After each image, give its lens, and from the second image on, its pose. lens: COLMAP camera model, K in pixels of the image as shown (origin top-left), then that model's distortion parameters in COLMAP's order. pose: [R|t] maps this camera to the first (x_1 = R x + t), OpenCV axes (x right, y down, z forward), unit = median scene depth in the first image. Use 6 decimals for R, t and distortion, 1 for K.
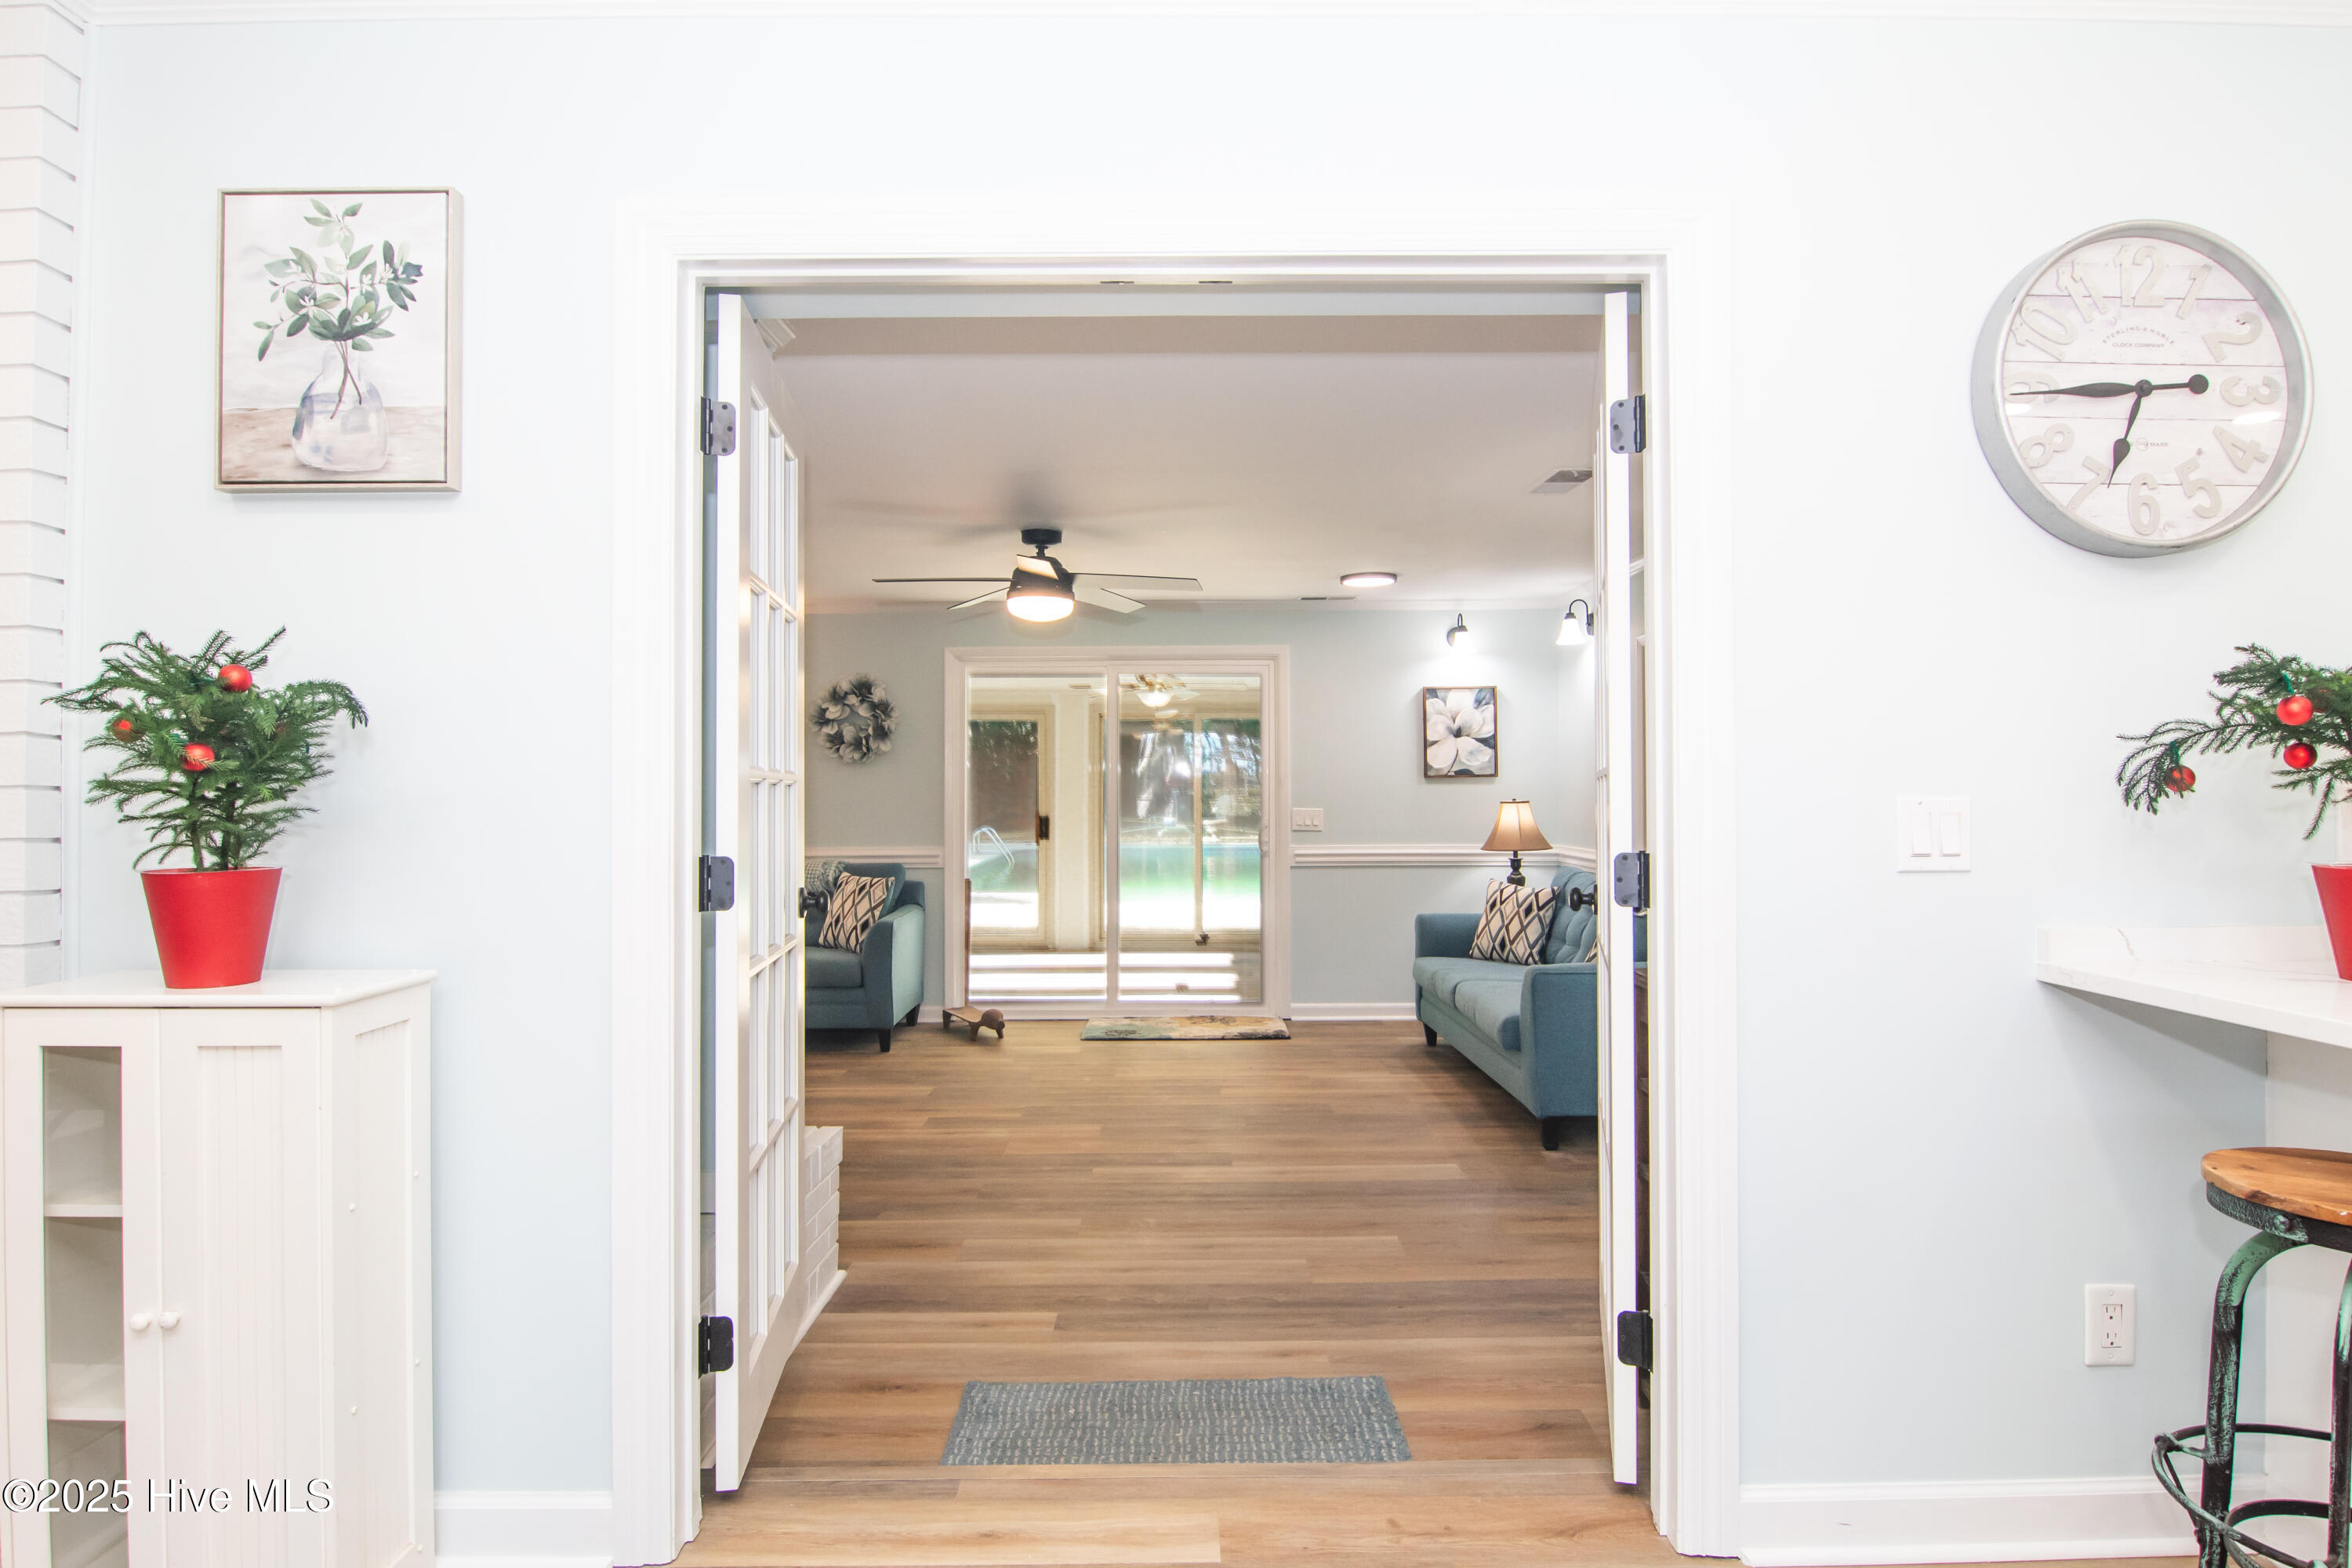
lens RADIAL K [[1335.1, 0, 1239.5], [0, 1335.1, 763.6], [0, 0, 1]] dist [-0.005622, -0.009780]
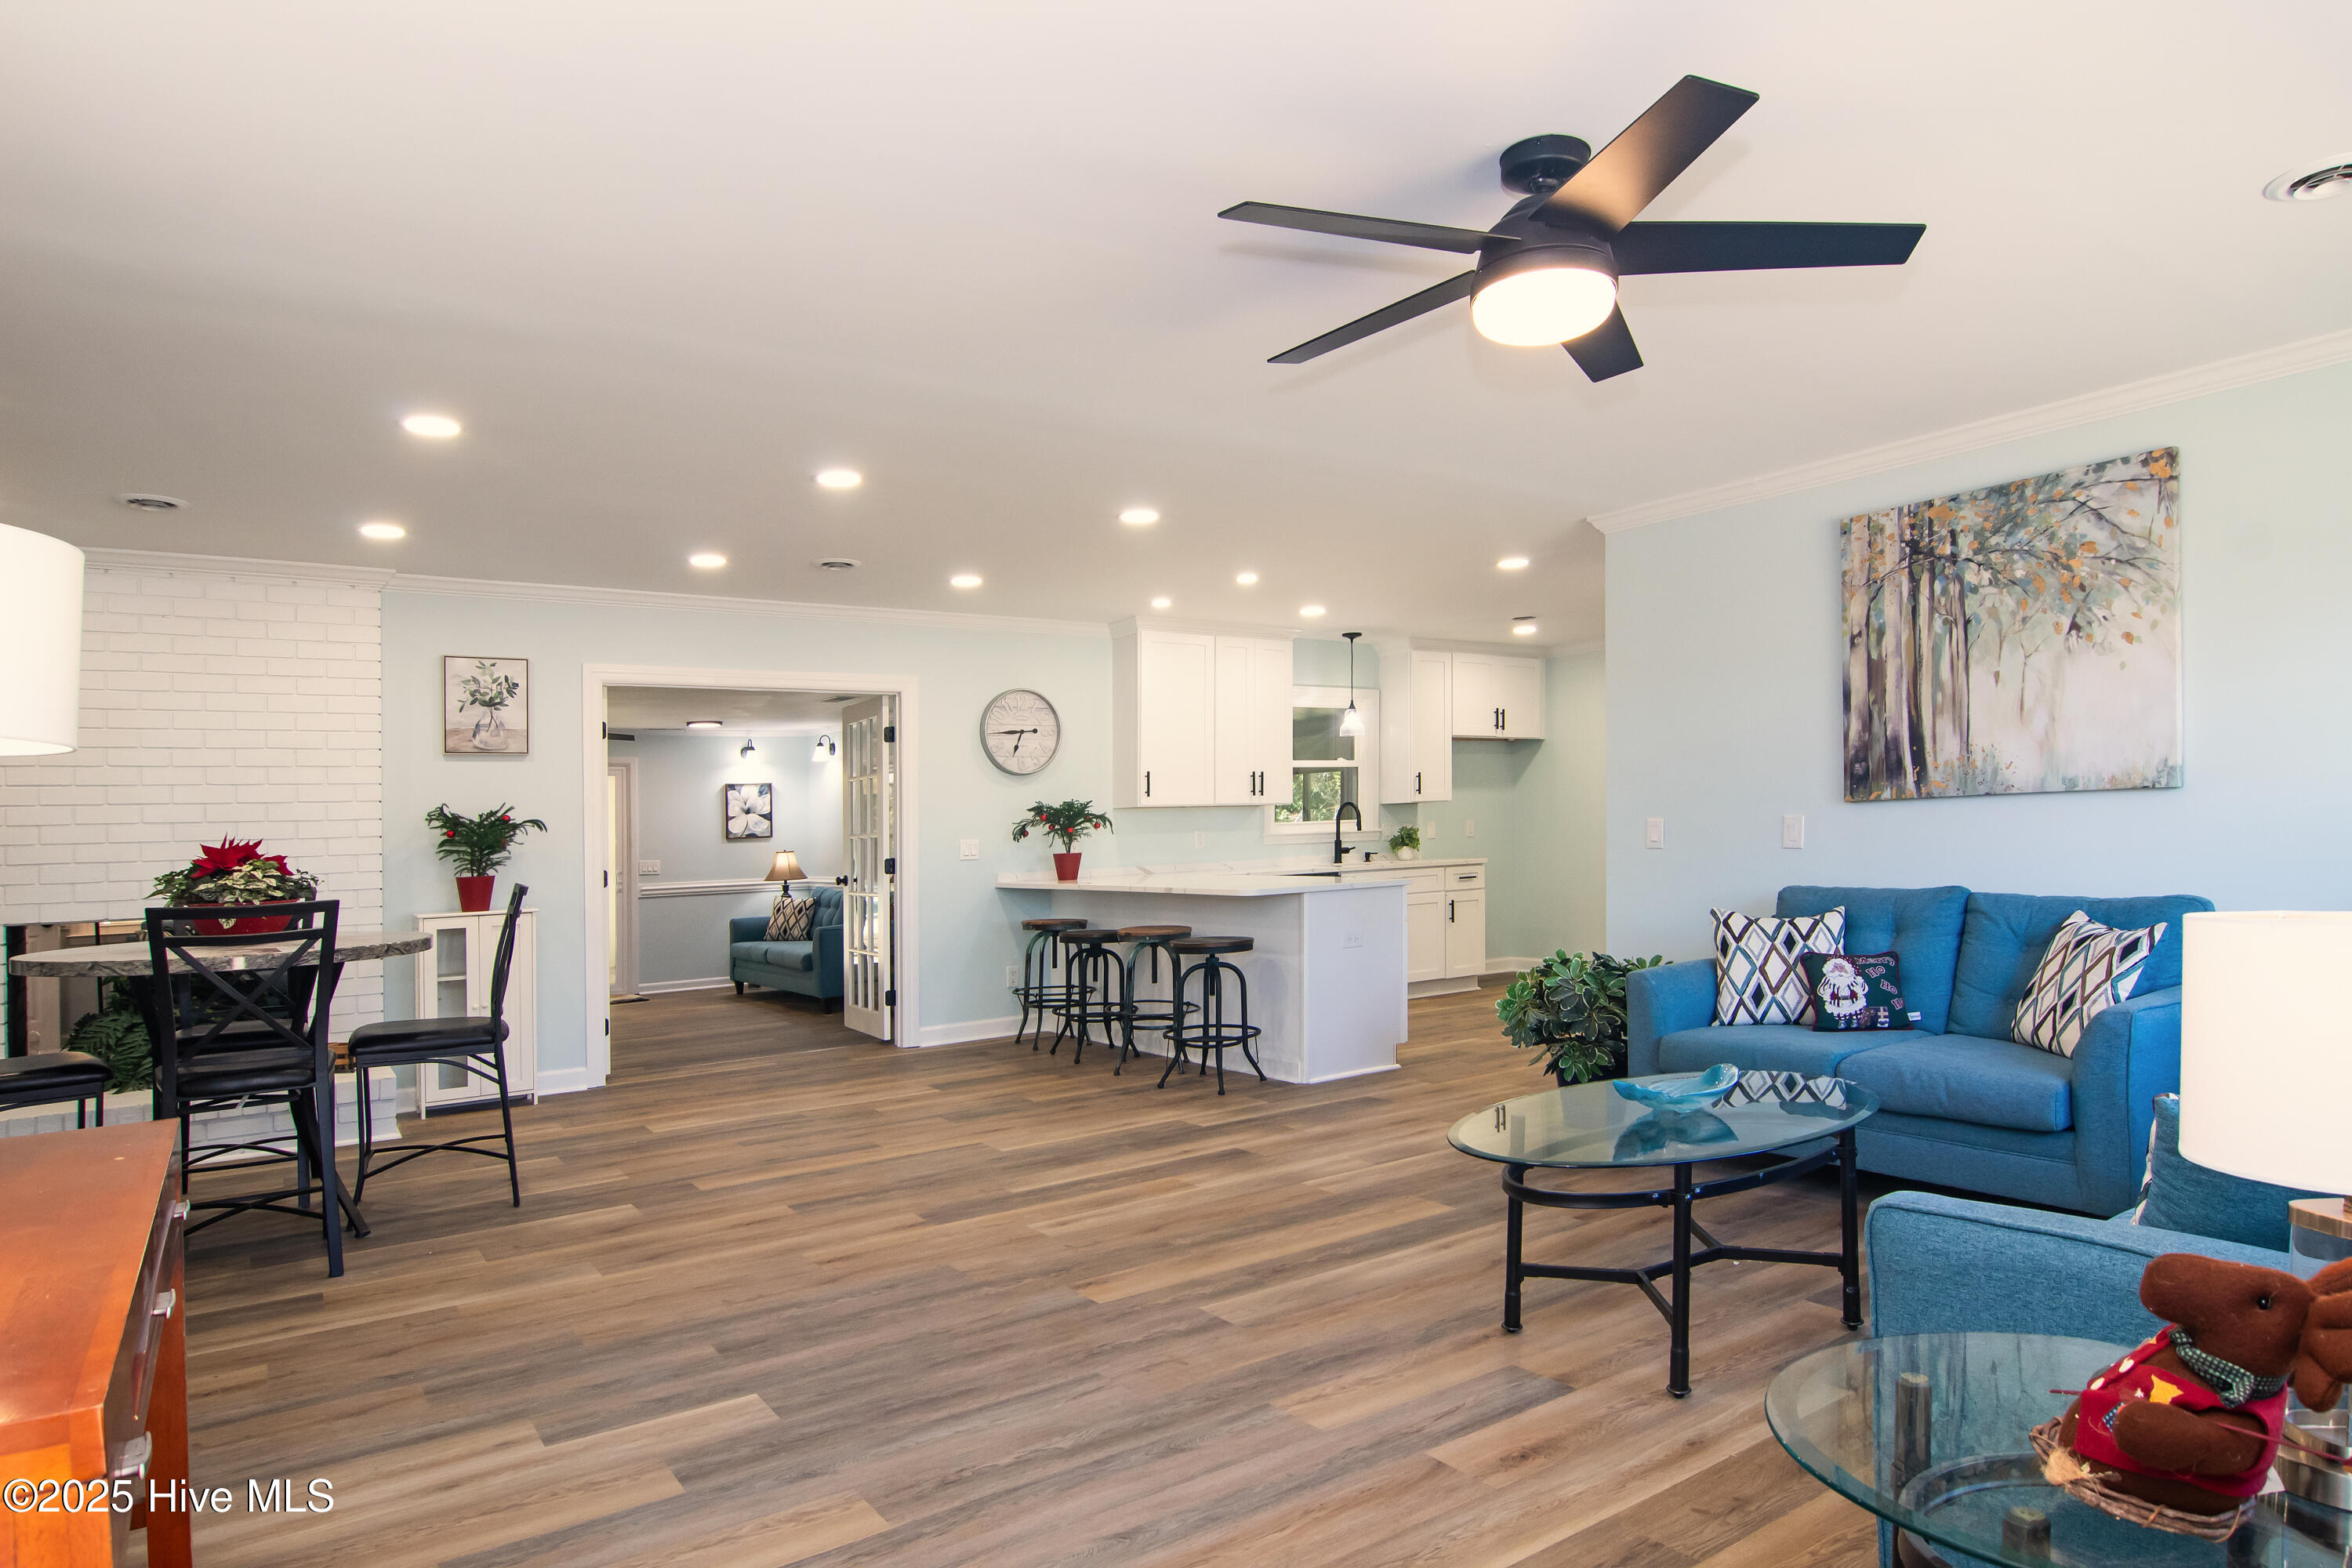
lens RADIAL K [[1335.1, 0, 1153.6], [0, 1335.1, 788.1], [0, 0, 1]] dist [-0.005622, -0.009780]
pose [[0.856469, -0.005497, 0.516168, -0.512818], [0.018245, 0.999641, -0.019628, -0.019720], [-0.515875, 0.026228, 0.856262, -1.331850]]
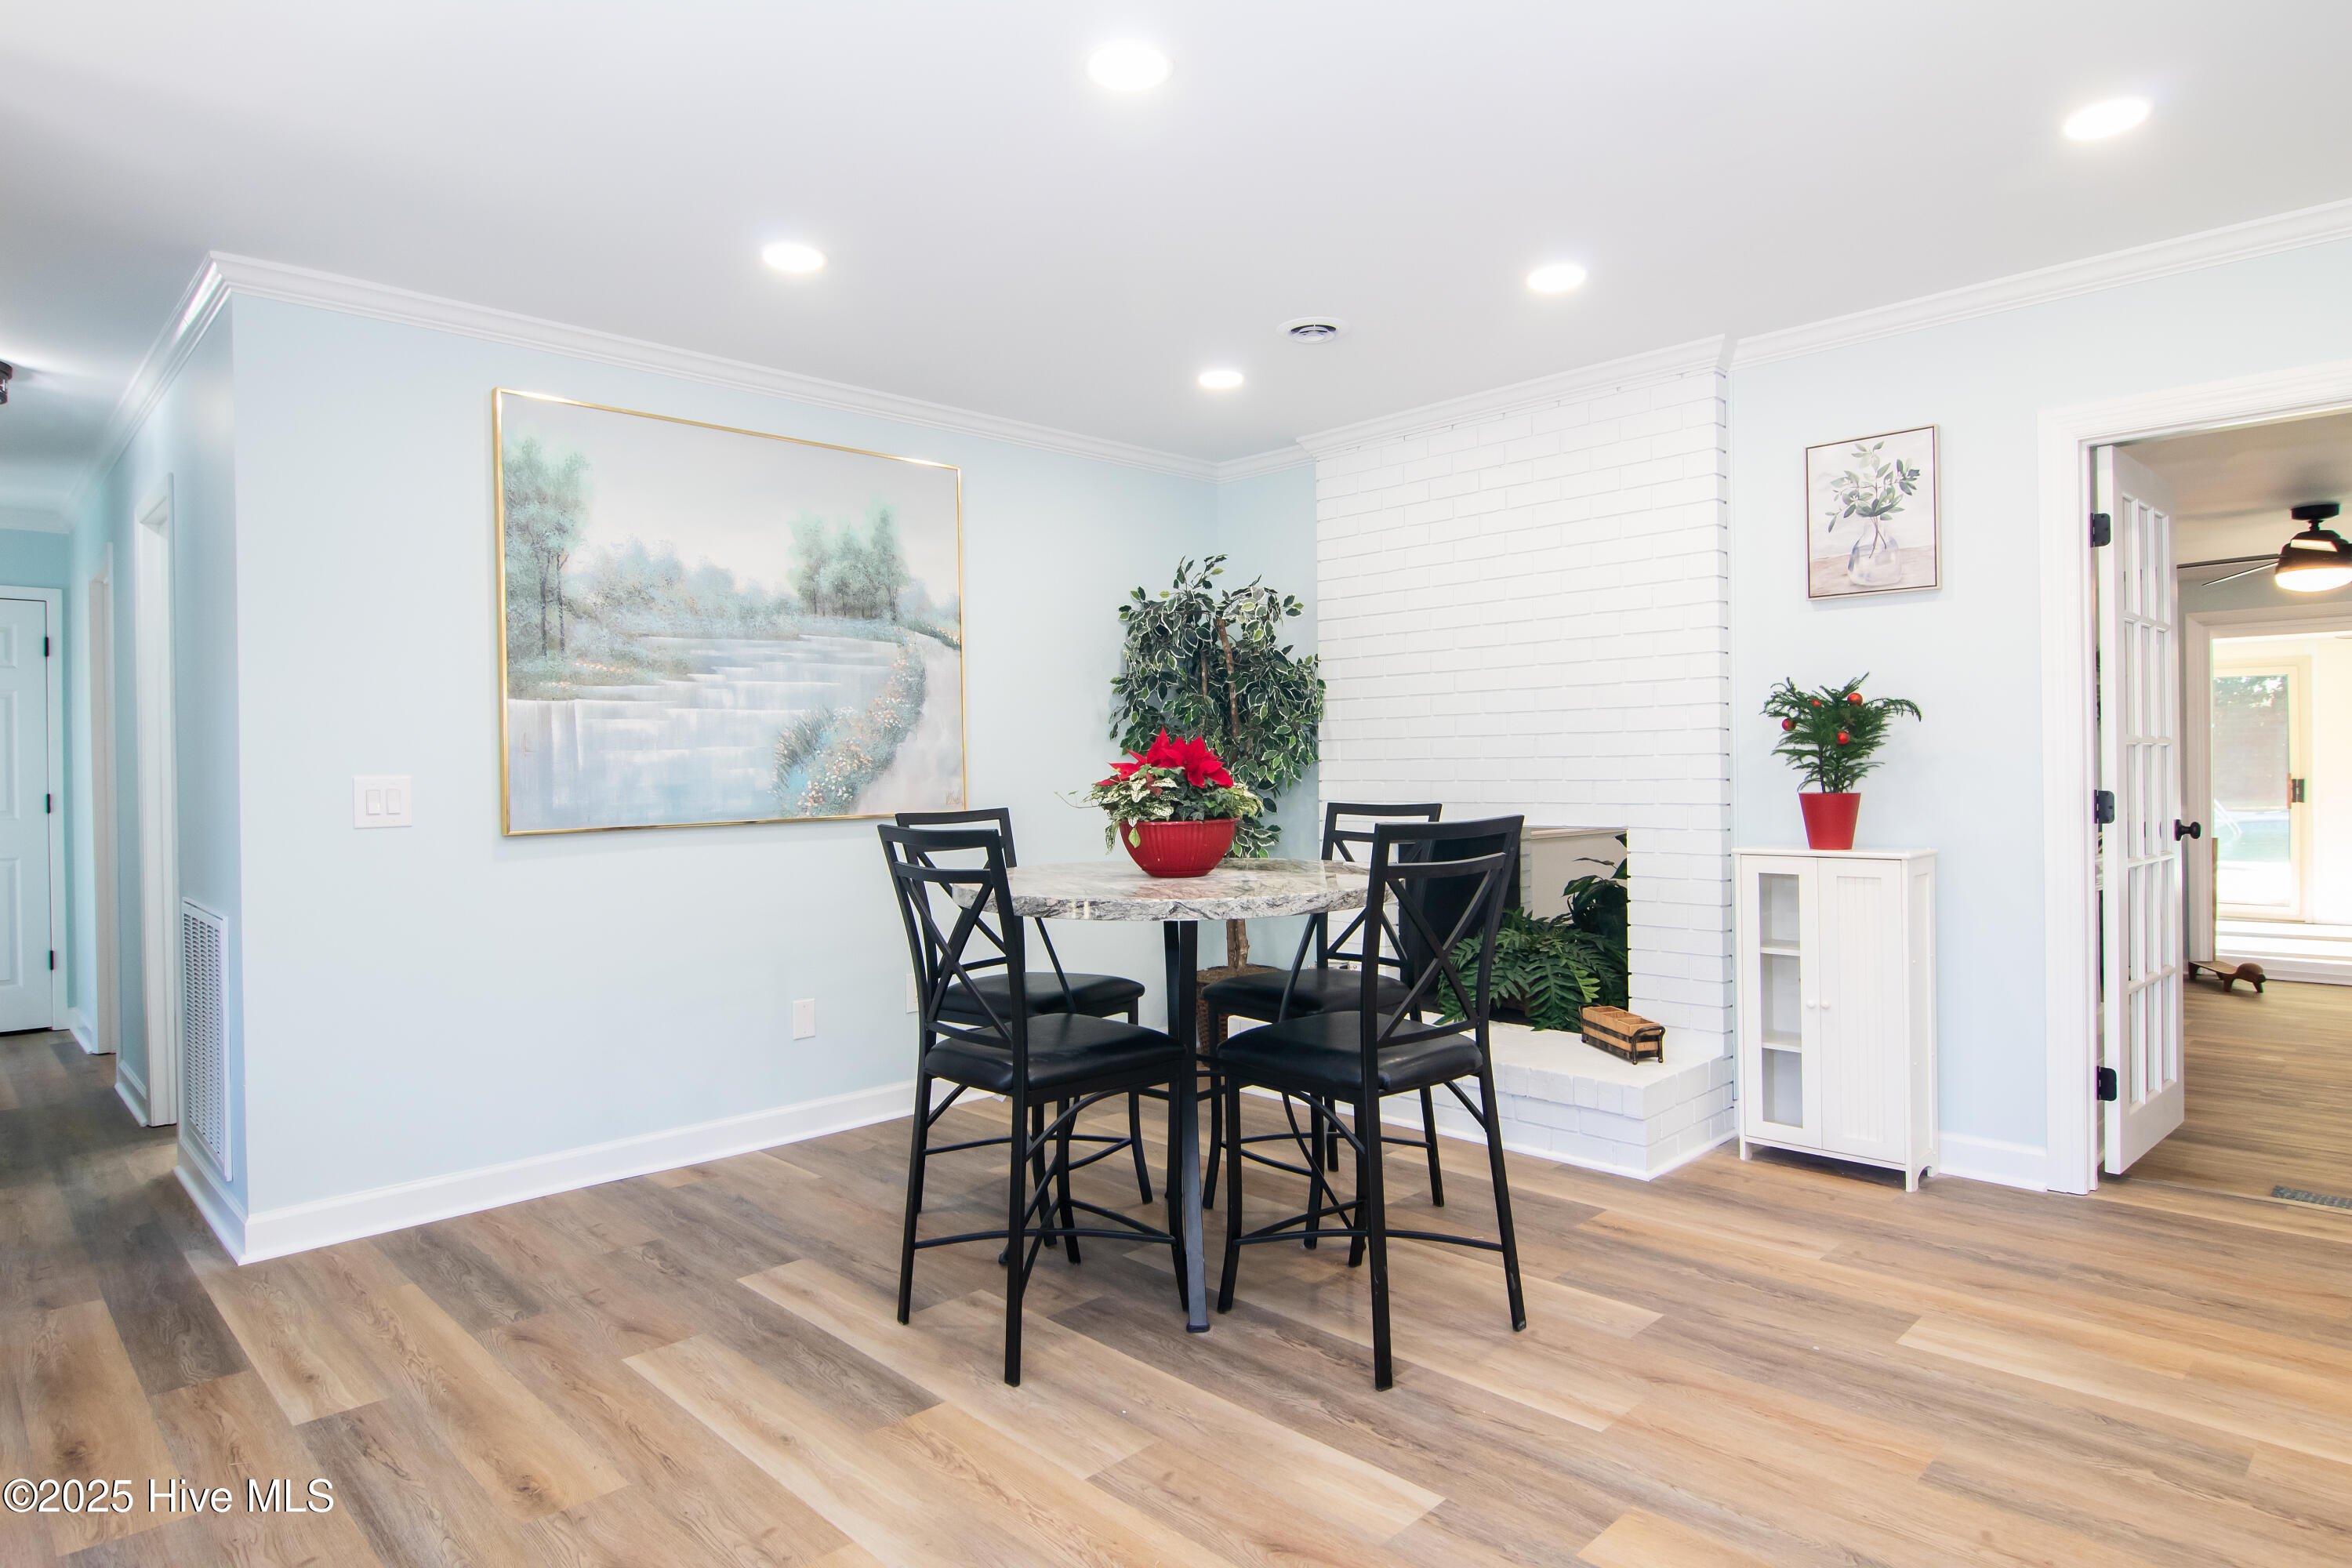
lens RADIAL K [[1335.1, 0, 1172.7], [0, 1335.1, 765.7], [0, 0, 1]] dist [-0.005622, -0.009780]
pose [[0.669147, -0.007417, -0.743093, 0.034390], [0.026983, 0.999533, 0.014321, -0.008814], [0.742640, -0.029634, 0.669035, -0.550817]]
